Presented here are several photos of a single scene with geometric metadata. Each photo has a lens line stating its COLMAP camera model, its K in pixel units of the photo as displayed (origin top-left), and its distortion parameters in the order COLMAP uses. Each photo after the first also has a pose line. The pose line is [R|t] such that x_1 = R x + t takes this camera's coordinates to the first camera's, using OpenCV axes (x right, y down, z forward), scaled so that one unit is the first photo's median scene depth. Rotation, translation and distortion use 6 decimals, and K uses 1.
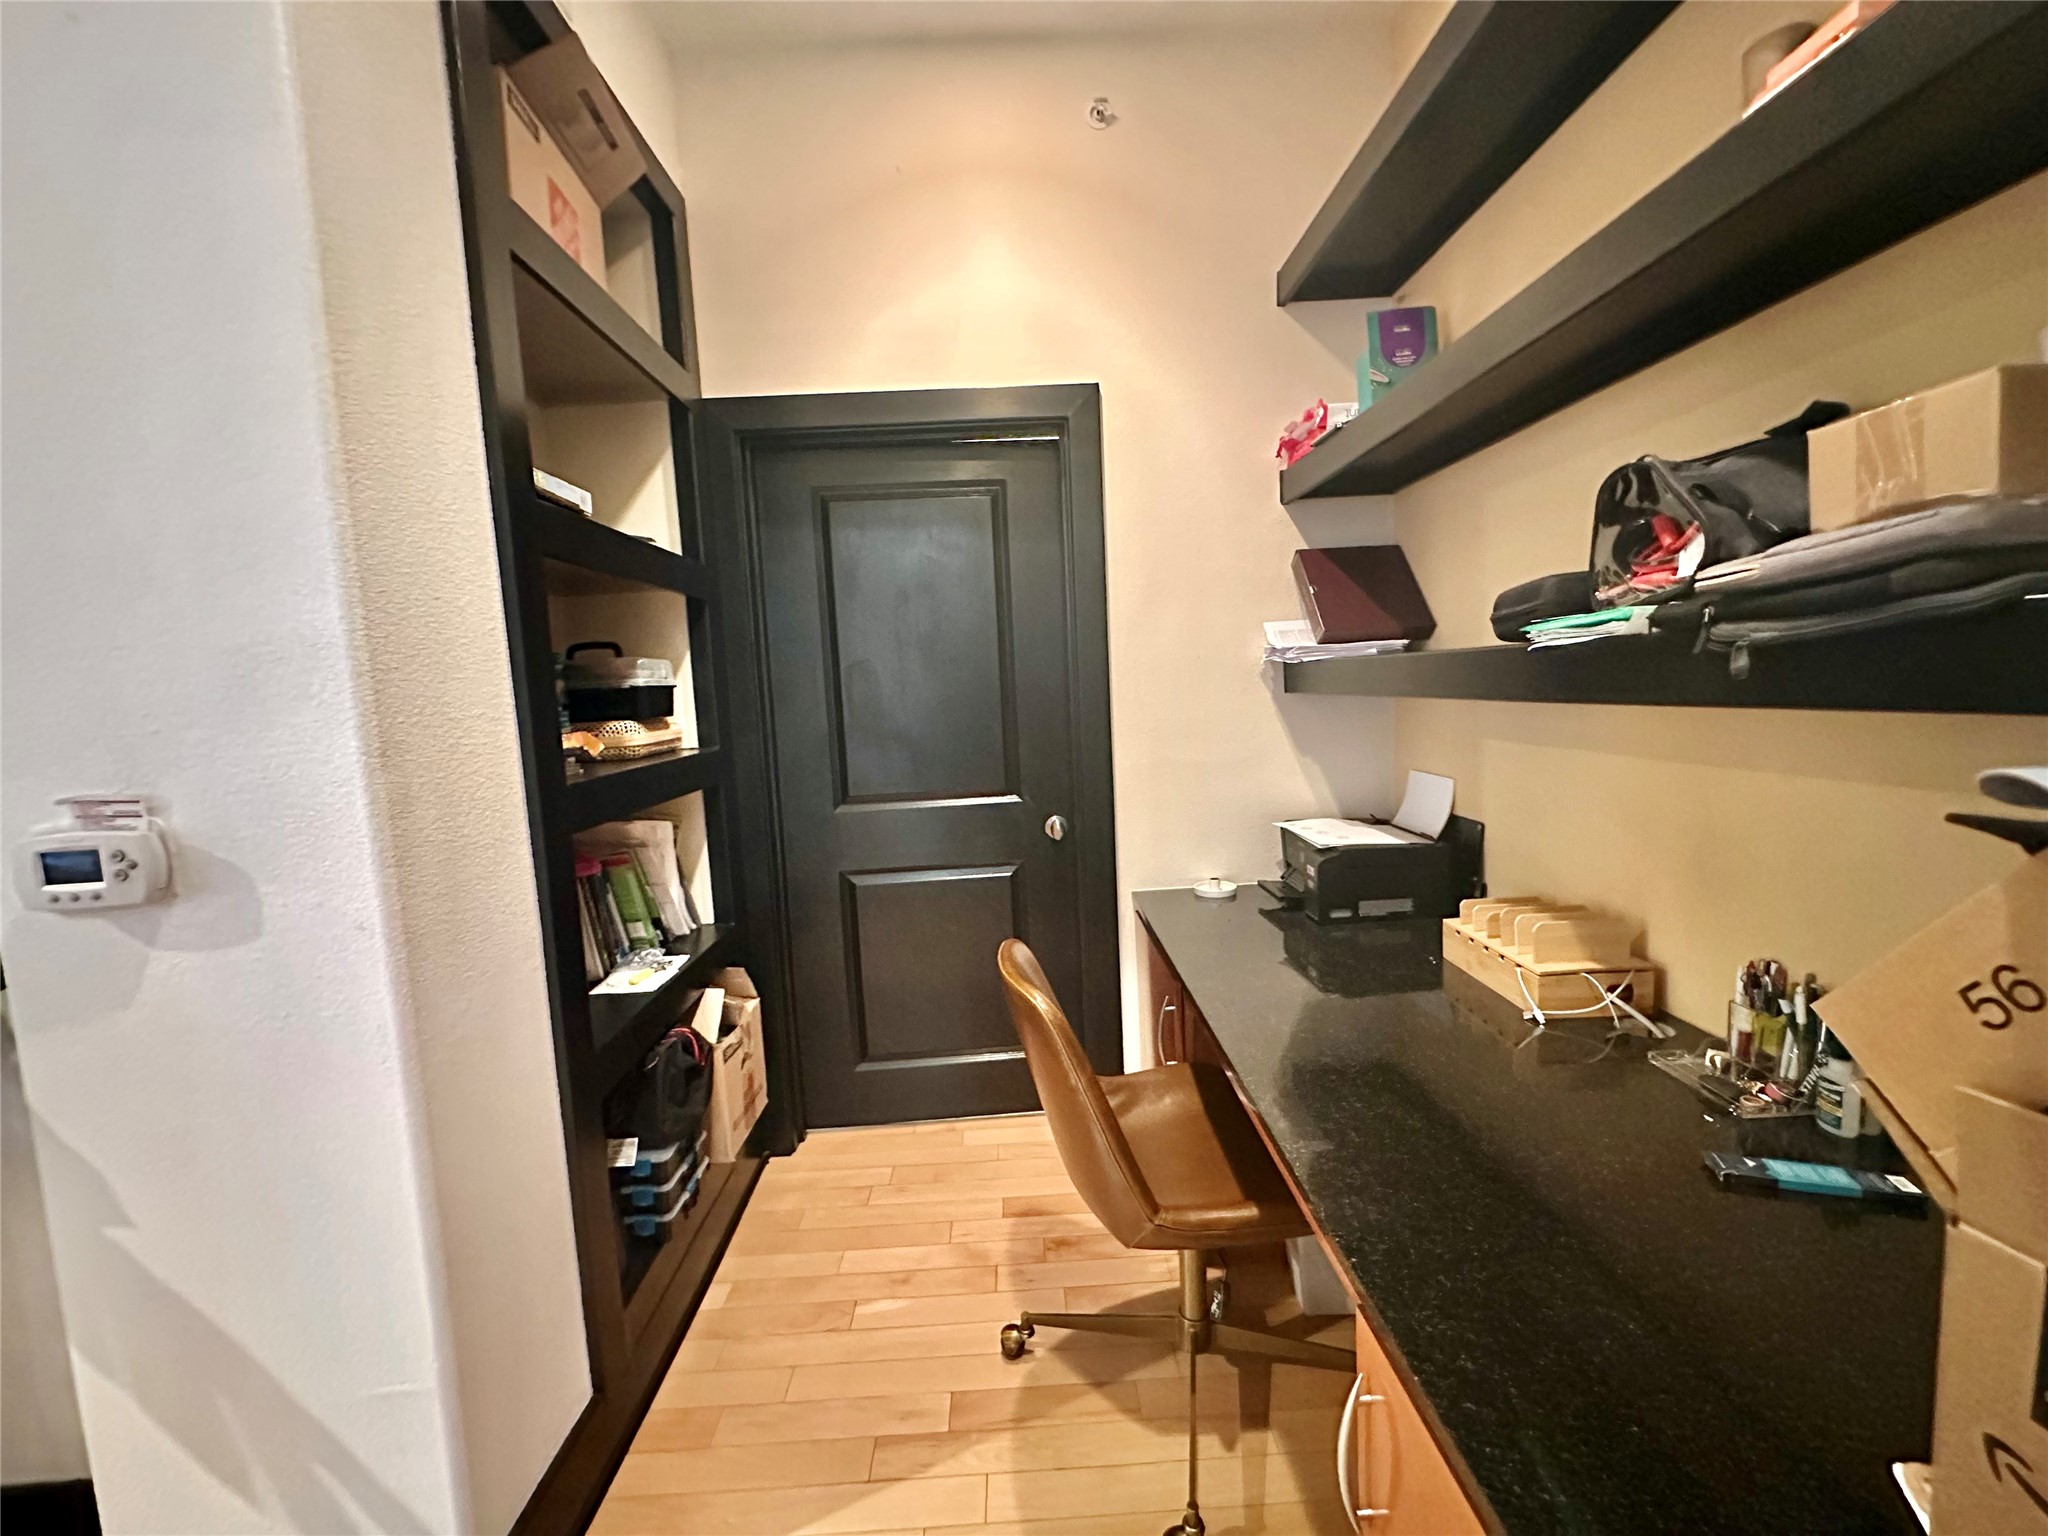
lens RADIAL K [[812.3, 0, 1023.9], [0, 812.3, 763.5], [0, 0, 1]] dist [-0.002335, 0.000562]
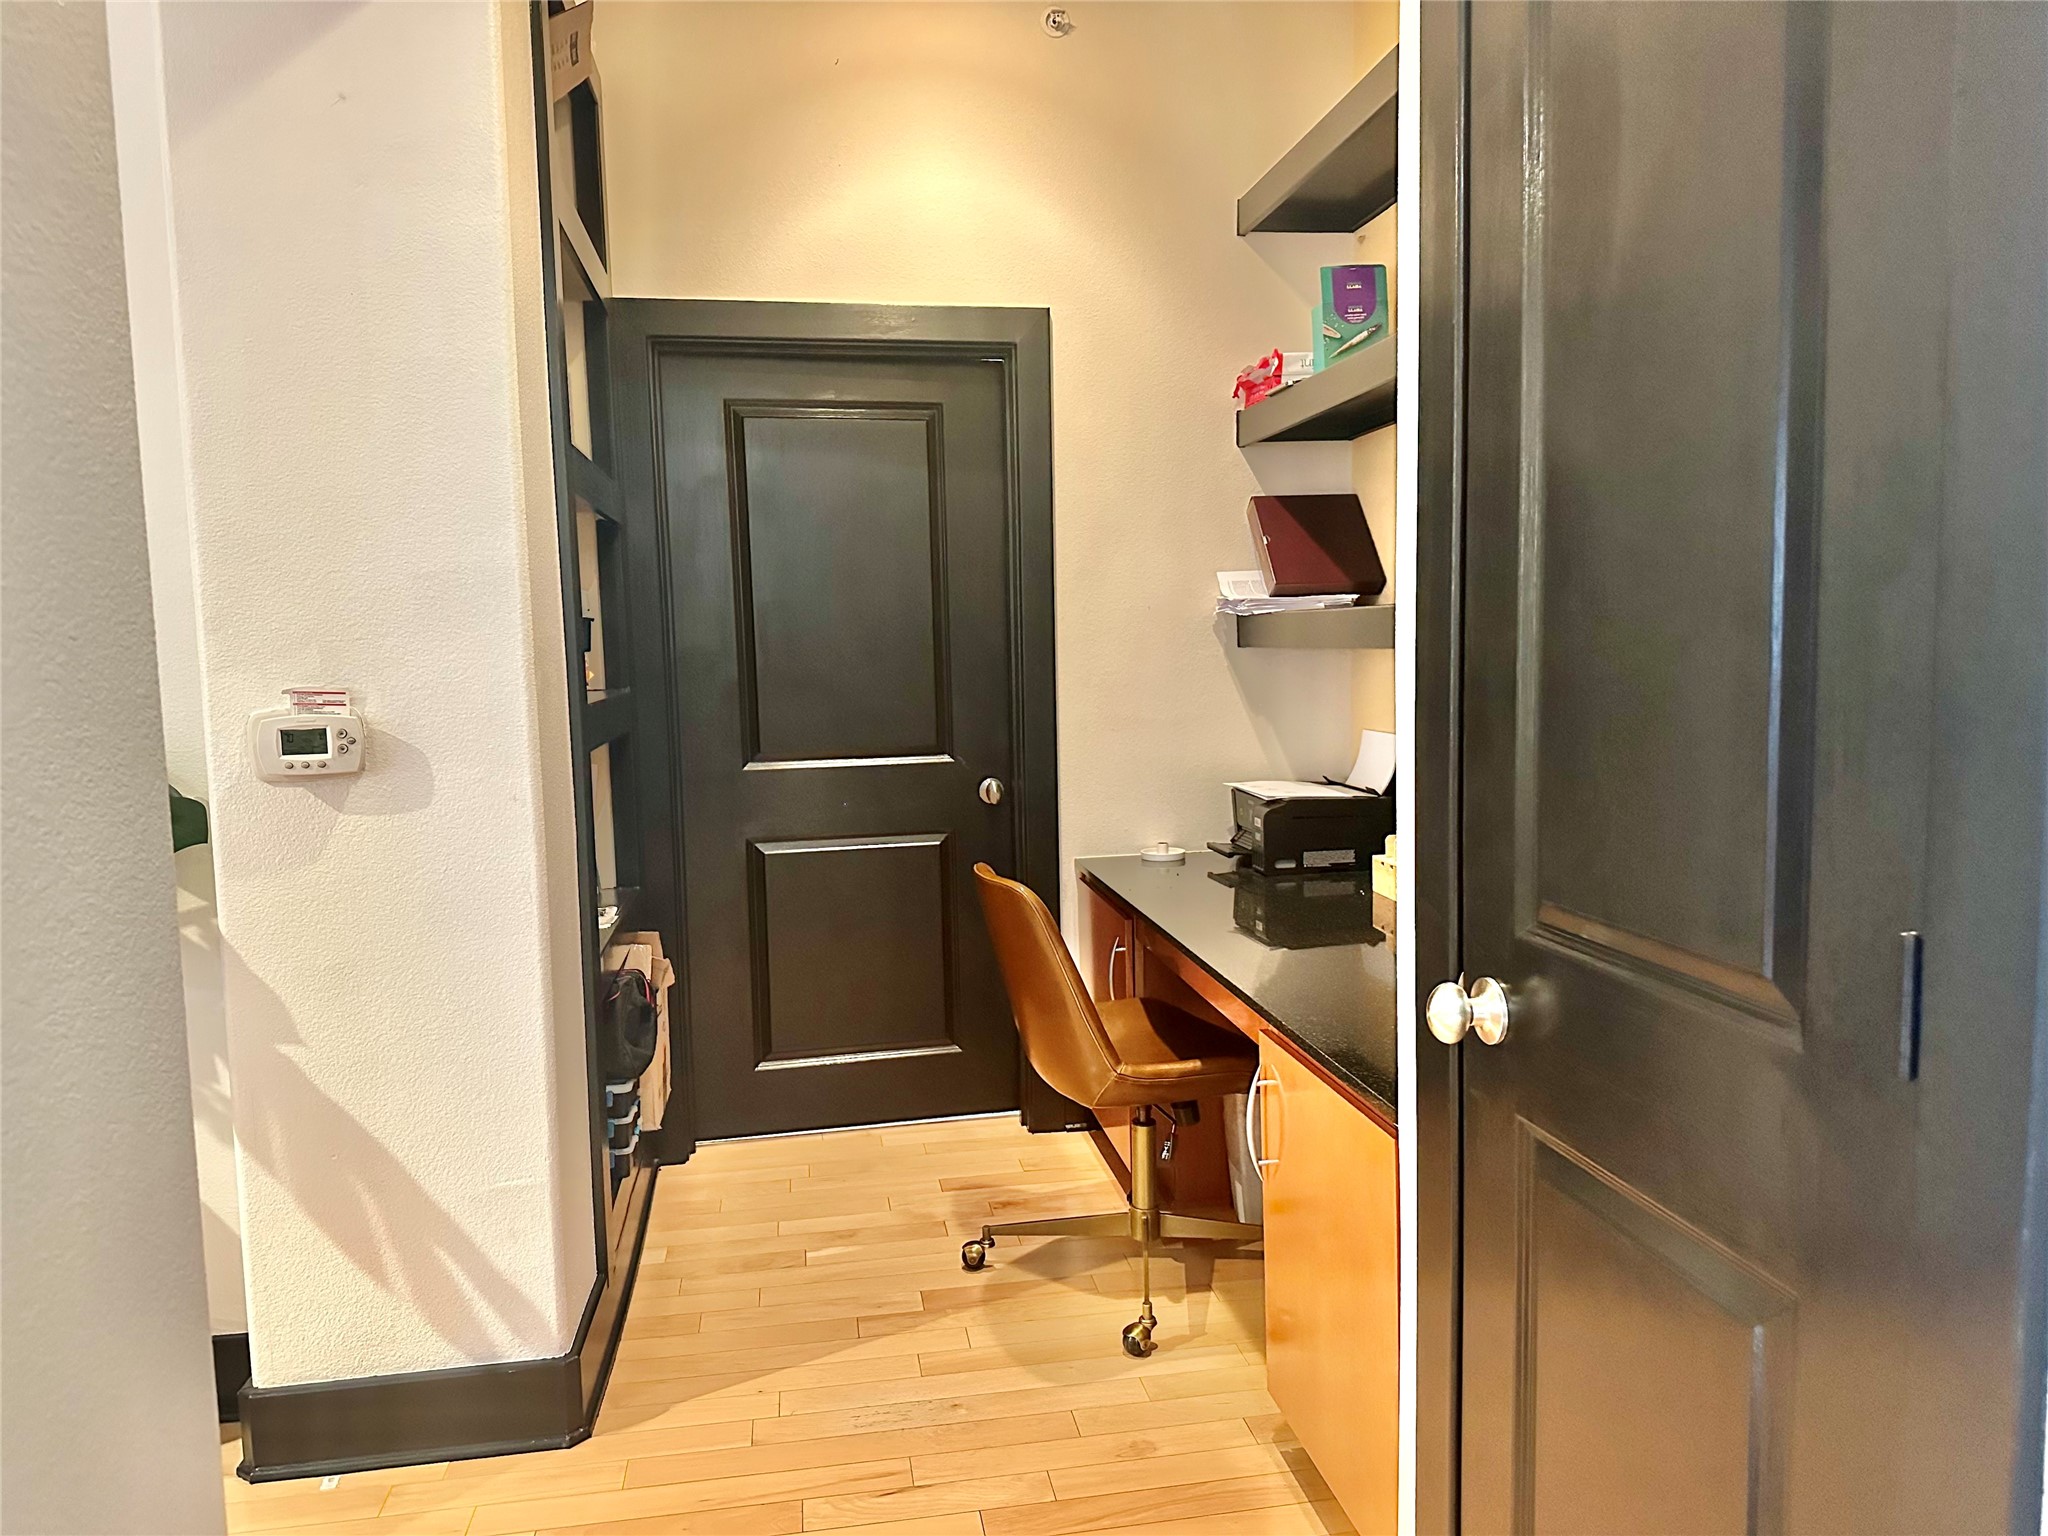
lens RADIAL K [[1414.3, 0, 1022.8], [0, 1414.3, 782.5], [0, 0, 1]] dist [0.041070, -0.021578]
pose [[0.989977, 0.013407, 0.140589, -0.182314], [-0.013042, 0.999909, -0.003516, 0.092586], [-0.140623, 0.001647, 0.990062, -0.694055]]
